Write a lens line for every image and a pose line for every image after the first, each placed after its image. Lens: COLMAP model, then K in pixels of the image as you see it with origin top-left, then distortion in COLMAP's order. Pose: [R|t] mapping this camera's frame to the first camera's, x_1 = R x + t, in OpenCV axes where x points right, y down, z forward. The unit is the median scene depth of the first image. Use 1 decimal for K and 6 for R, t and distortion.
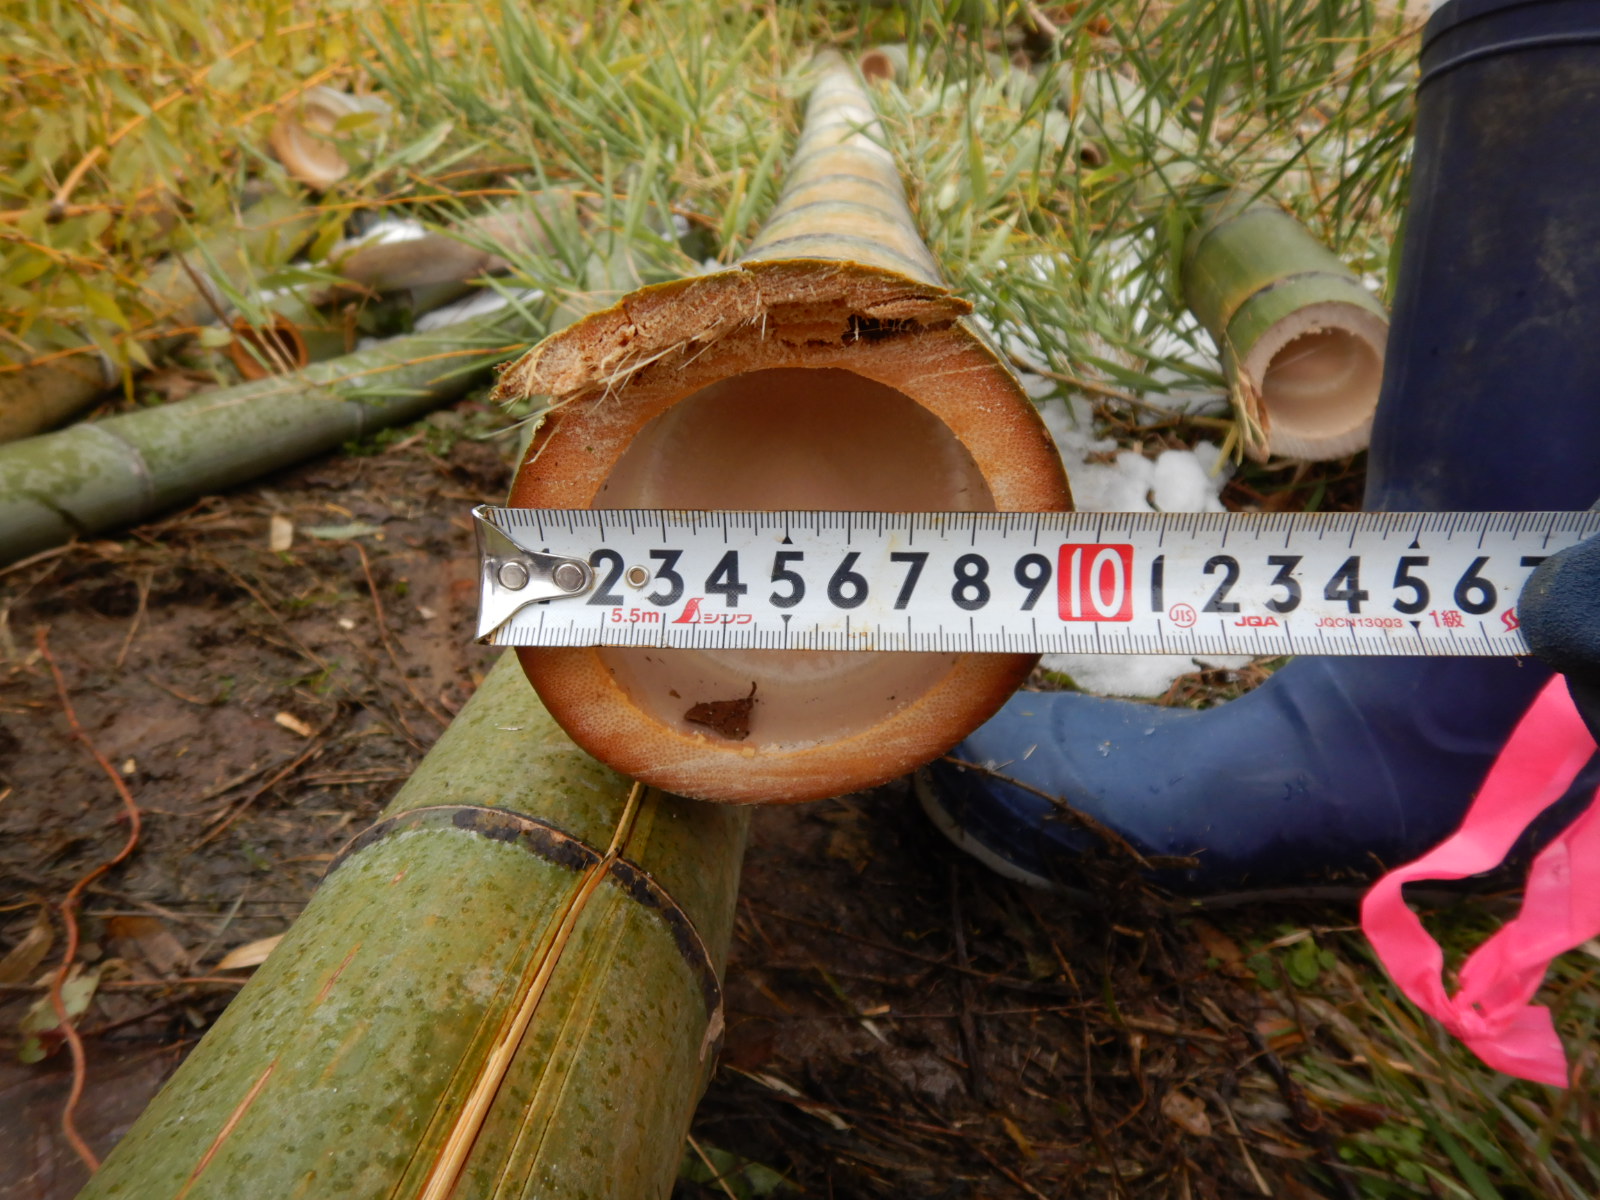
lens RADIAL K [[1142.3, 0, 796.8], [0, 1142.3, 601.6], [0, 0, 1]] dist [0.004145, 0.010236]
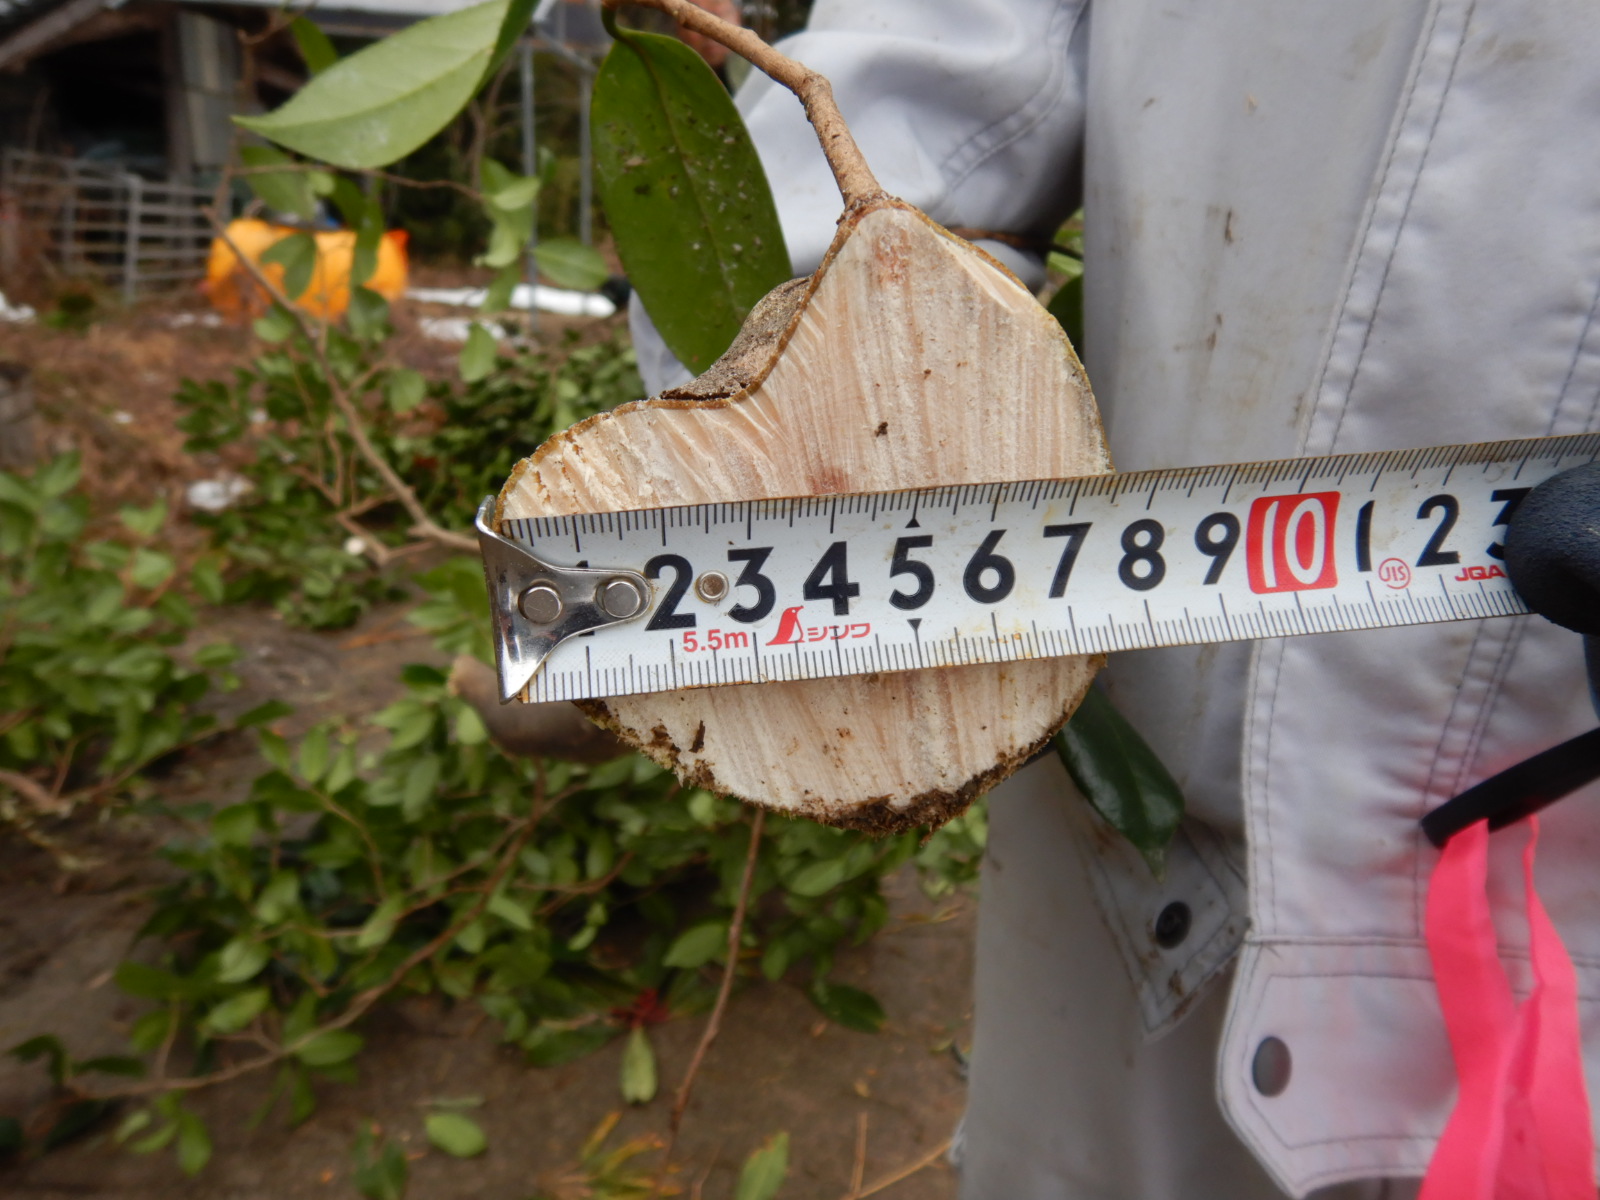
lens RADIAL K [[1142.3, 0, 803.3], [0, 1142.3, 597.0], [0, 0, 1]] dist [0.004145, 0.010236]
pose [[0.985045, -0.095422, 0.143459, -0.188935], [0.070007, 0.982467, 0.172794, -0.139102], [-0.157432, -0.160167, 0.974455, 0.274497]]
